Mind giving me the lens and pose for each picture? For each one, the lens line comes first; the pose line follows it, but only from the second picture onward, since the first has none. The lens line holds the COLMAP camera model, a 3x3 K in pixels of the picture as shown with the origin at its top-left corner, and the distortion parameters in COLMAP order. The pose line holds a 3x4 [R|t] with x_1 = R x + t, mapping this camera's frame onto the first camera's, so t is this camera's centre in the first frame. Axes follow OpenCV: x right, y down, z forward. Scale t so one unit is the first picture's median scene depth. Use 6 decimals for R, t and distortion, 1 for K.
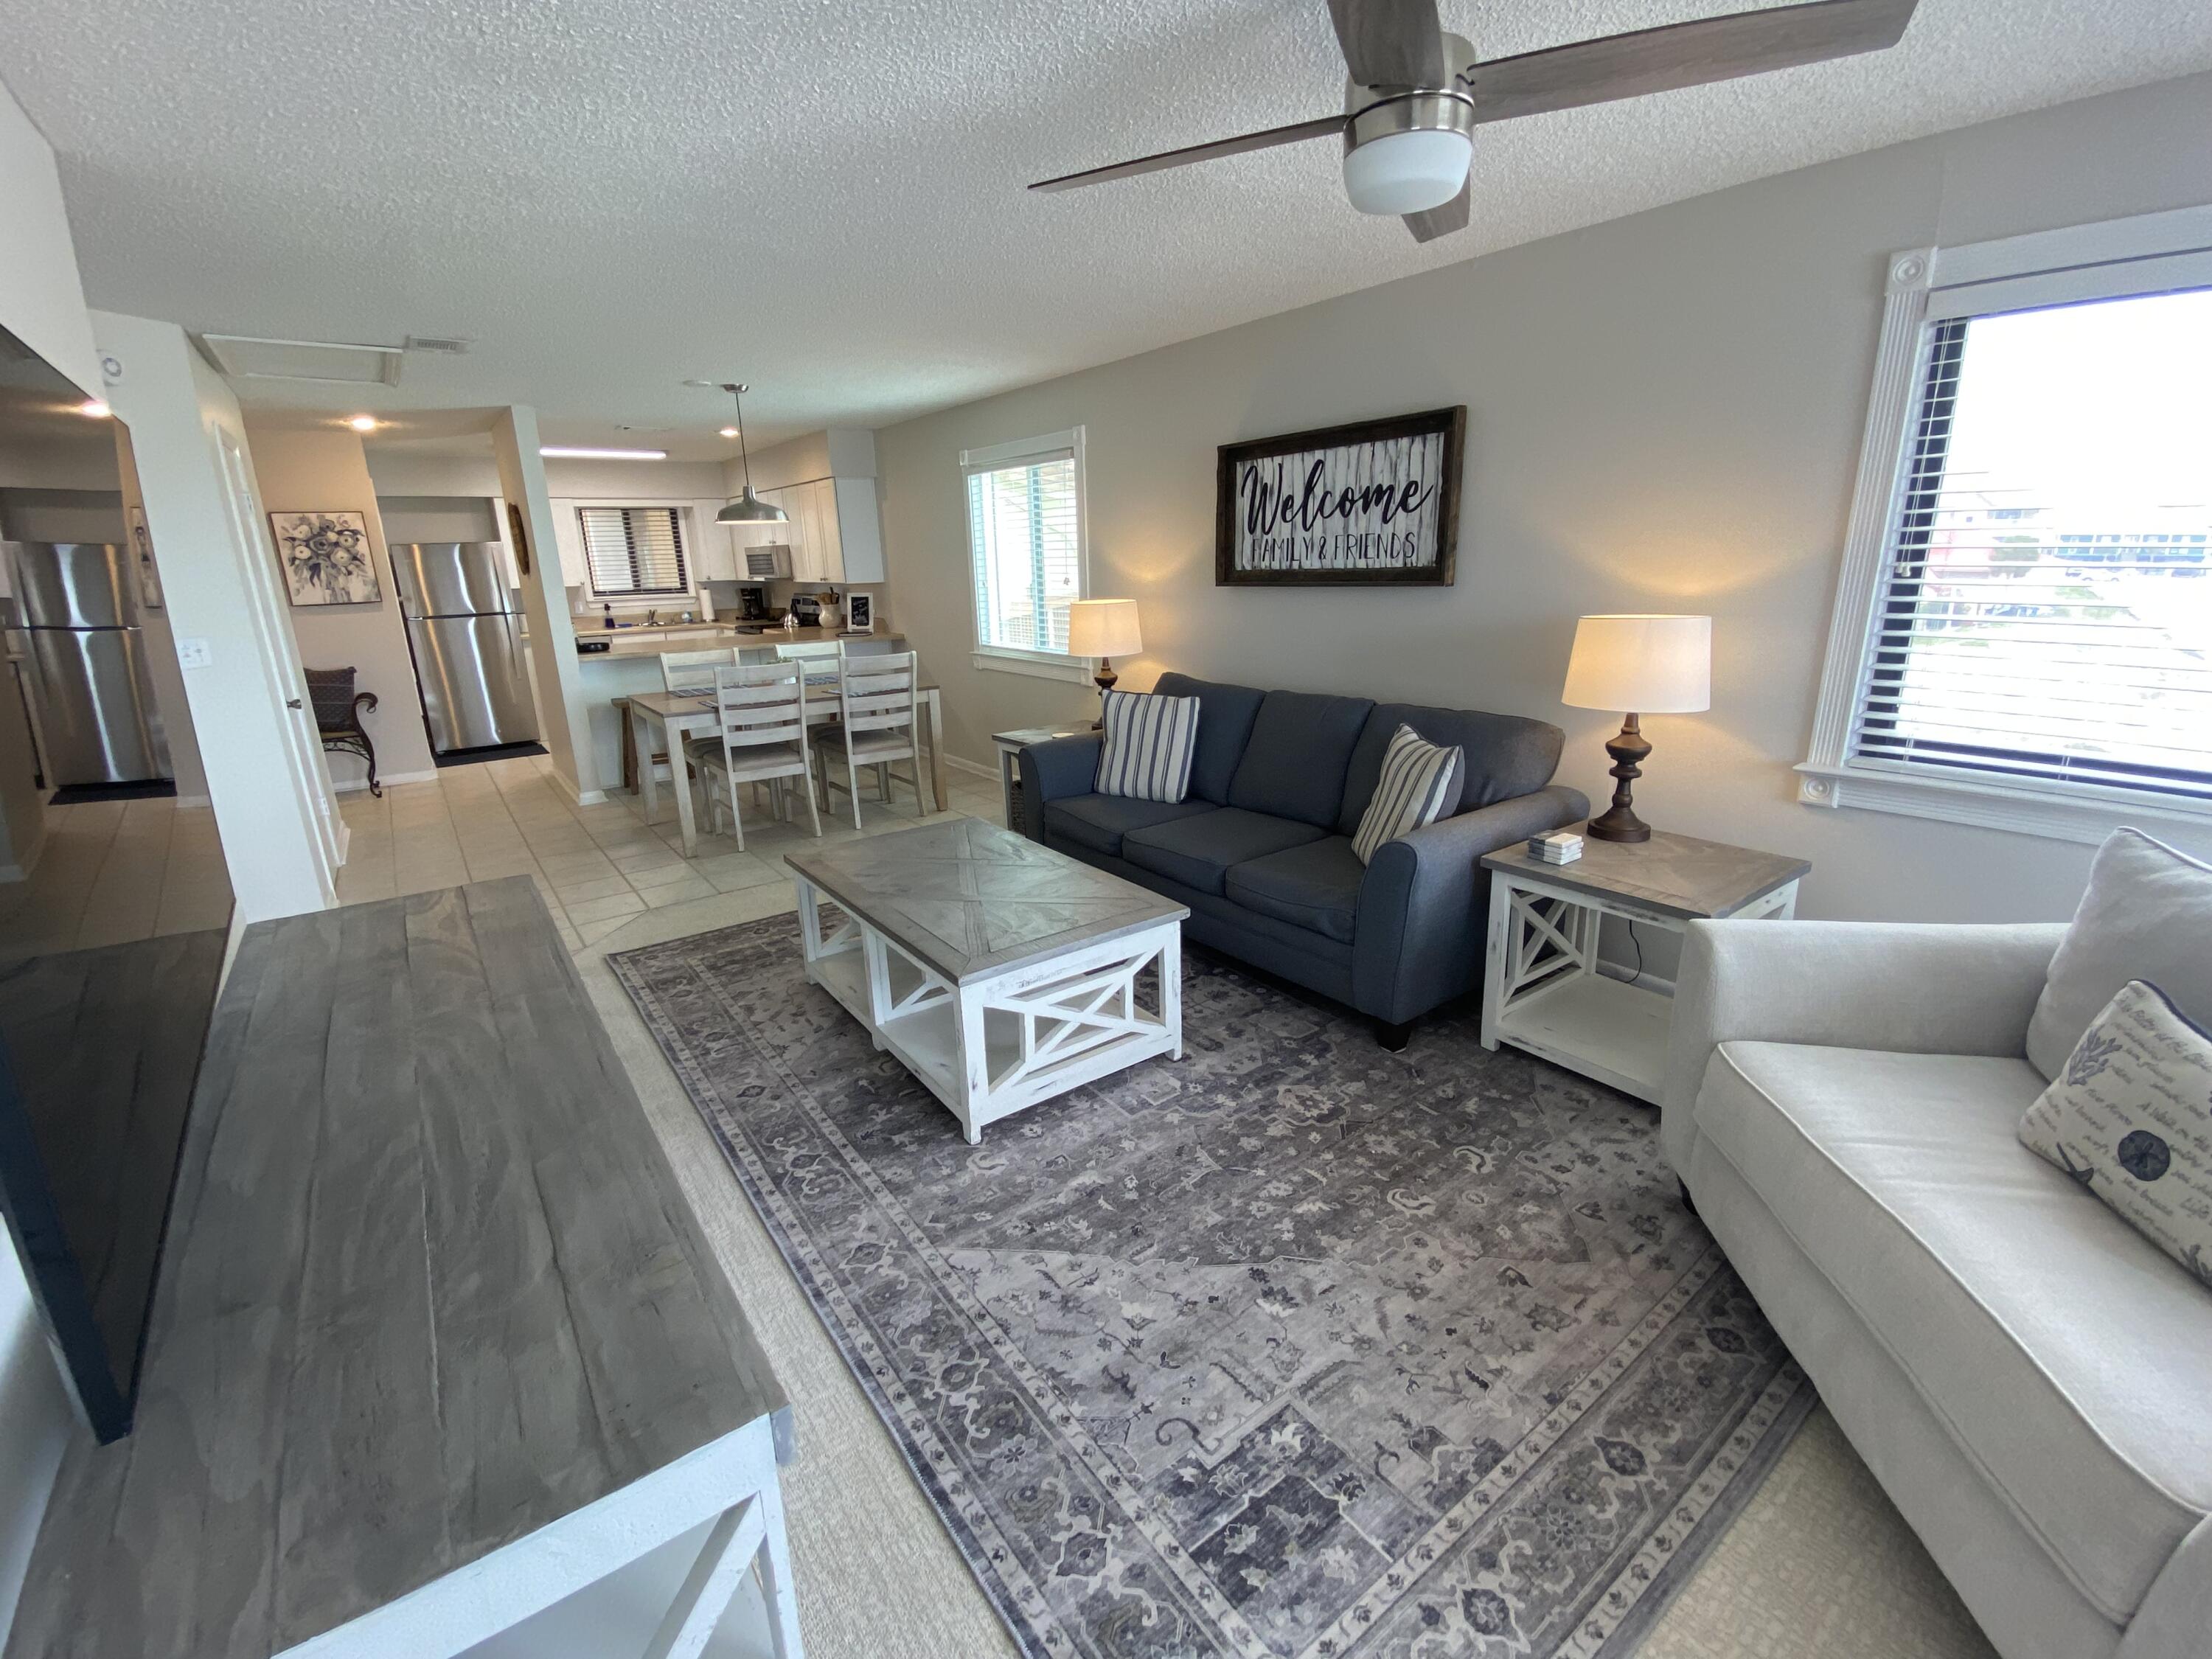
lens RADIAL K [[976.6, 0, 1099.2], [0, 976.6, 848.8], [0, 0, 1]] dist [0.023522, -0.023123]
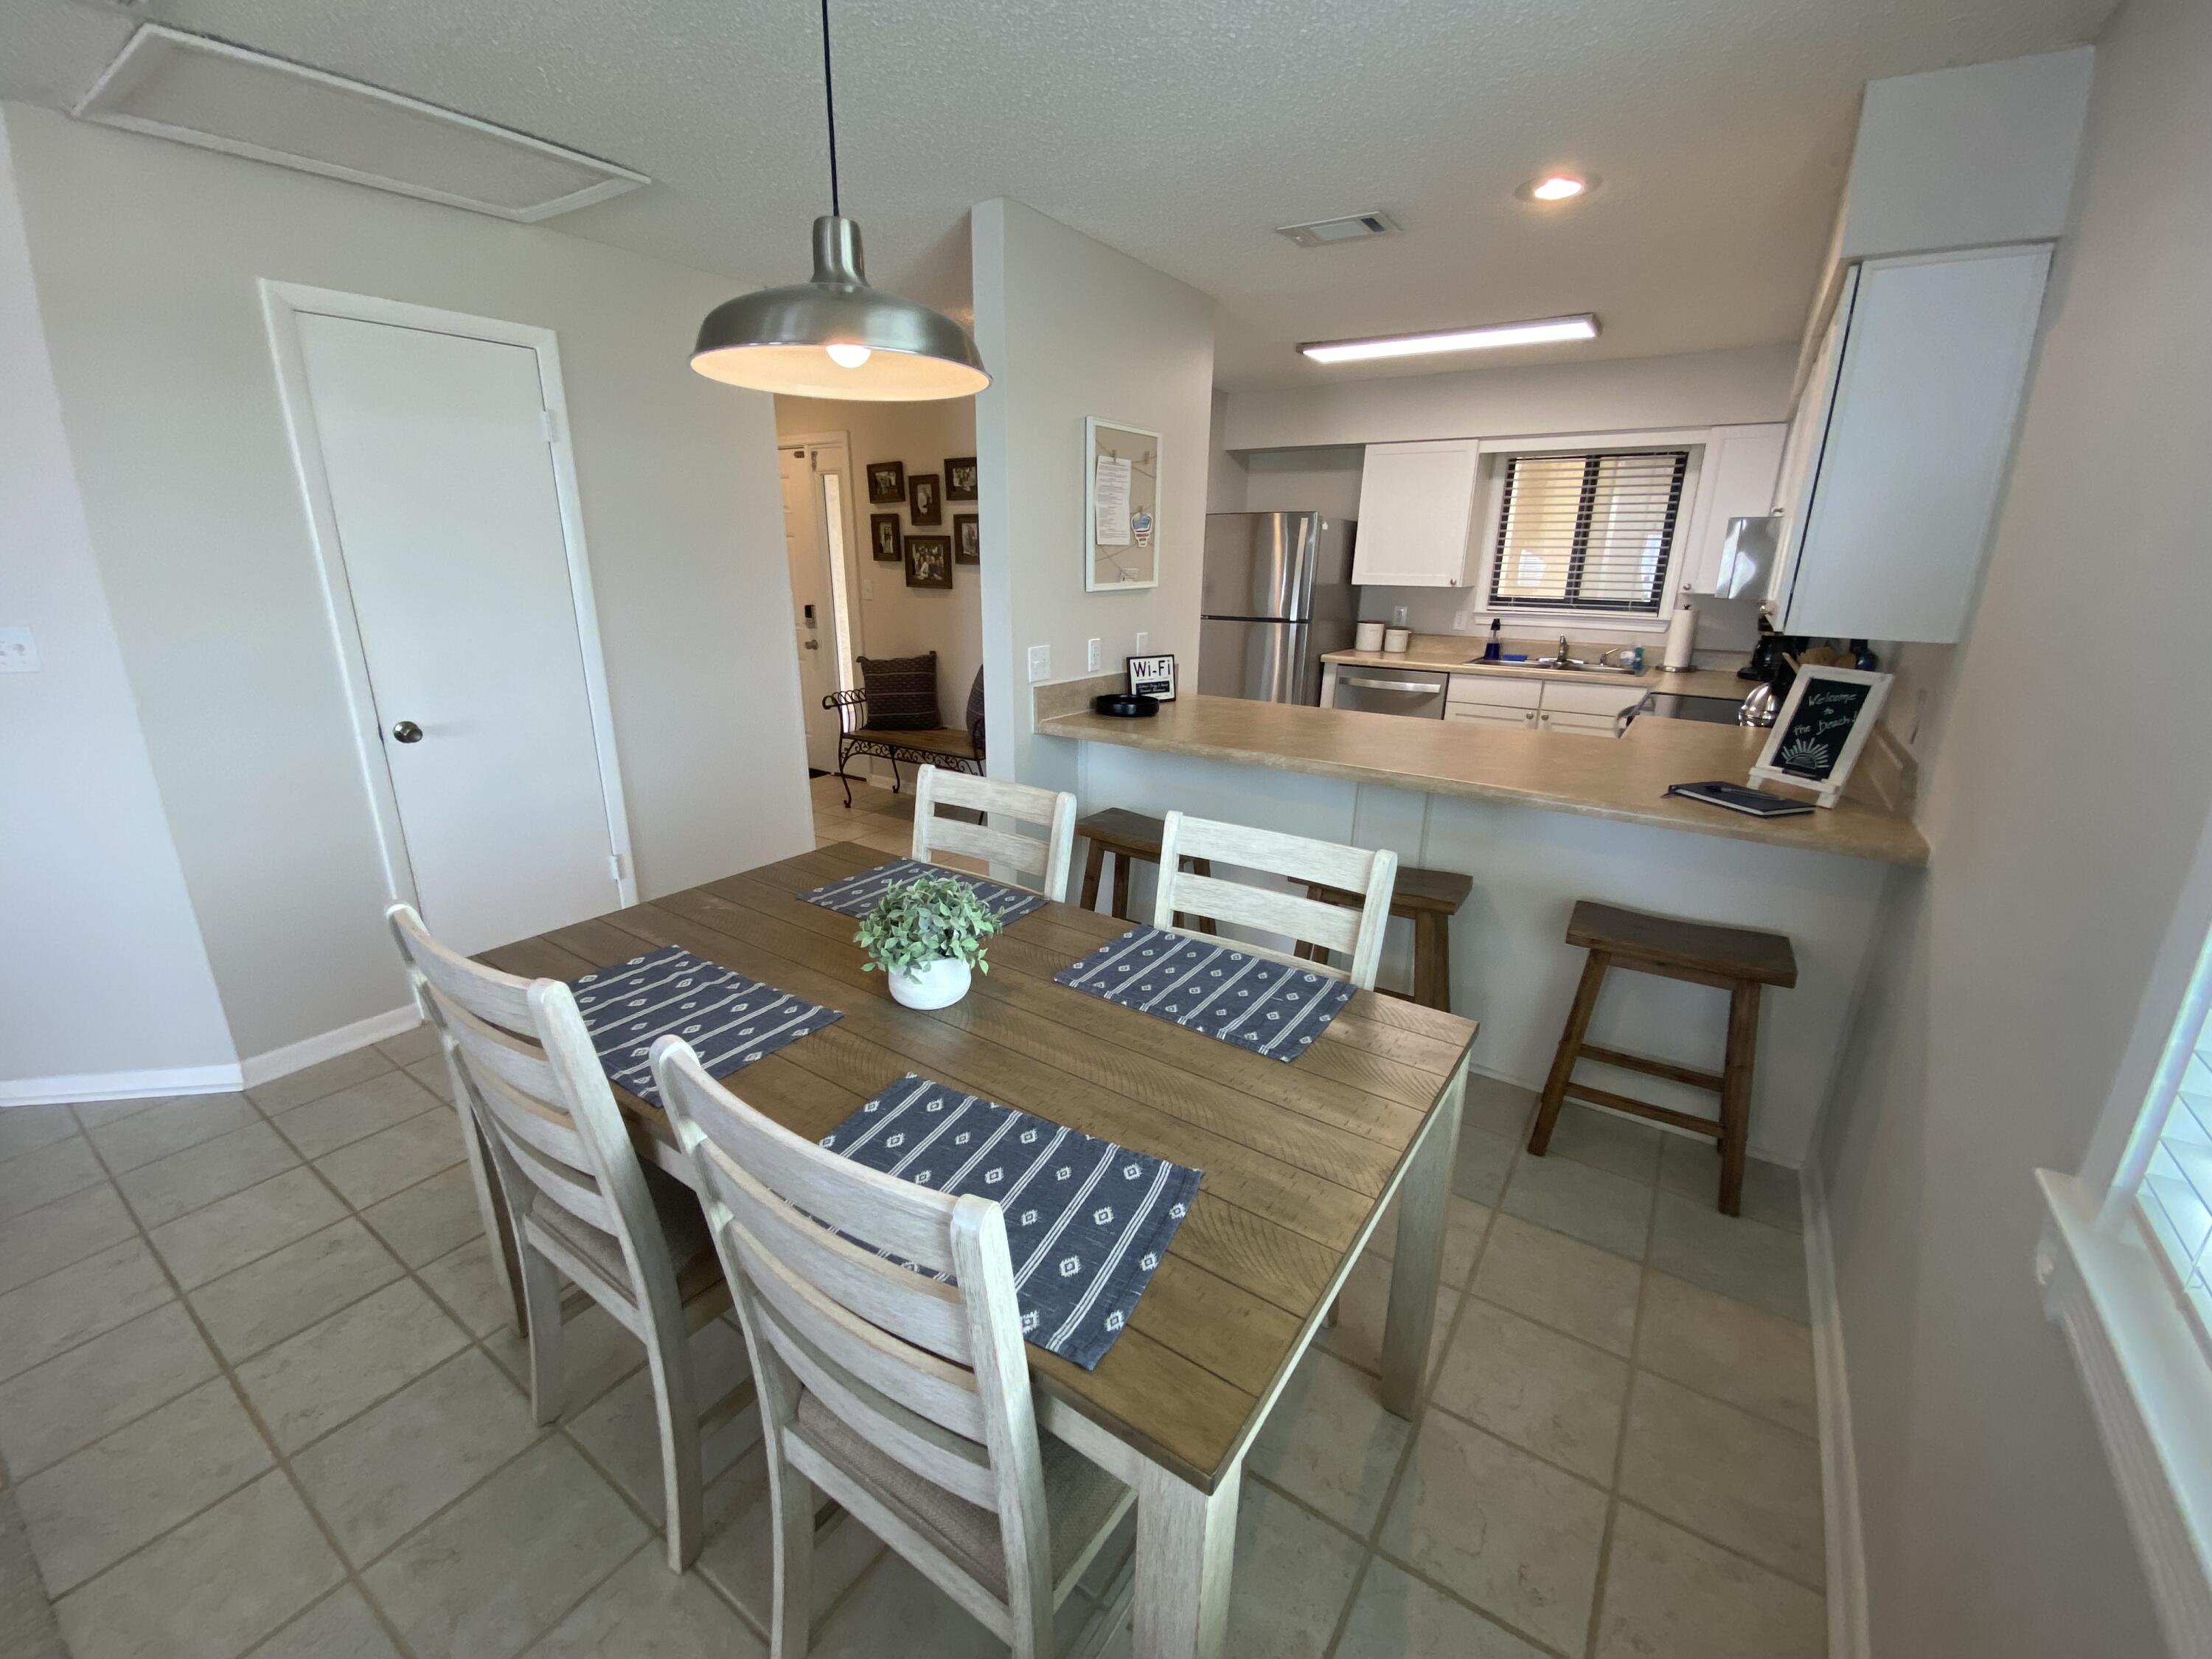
lens RADIAL K [[907.1, 0, 1106.0], [0, 907.1, 829.5], [0, 0, 1]] dist [-0.000063, -0.000002]
pose [[0.335802, 0.304606, -0.891320, -0.049753], [-0.292230, 0.933266, 0.208845, -0.175071], [0.895454, 0.190340, 0.402408, 0.586191]]
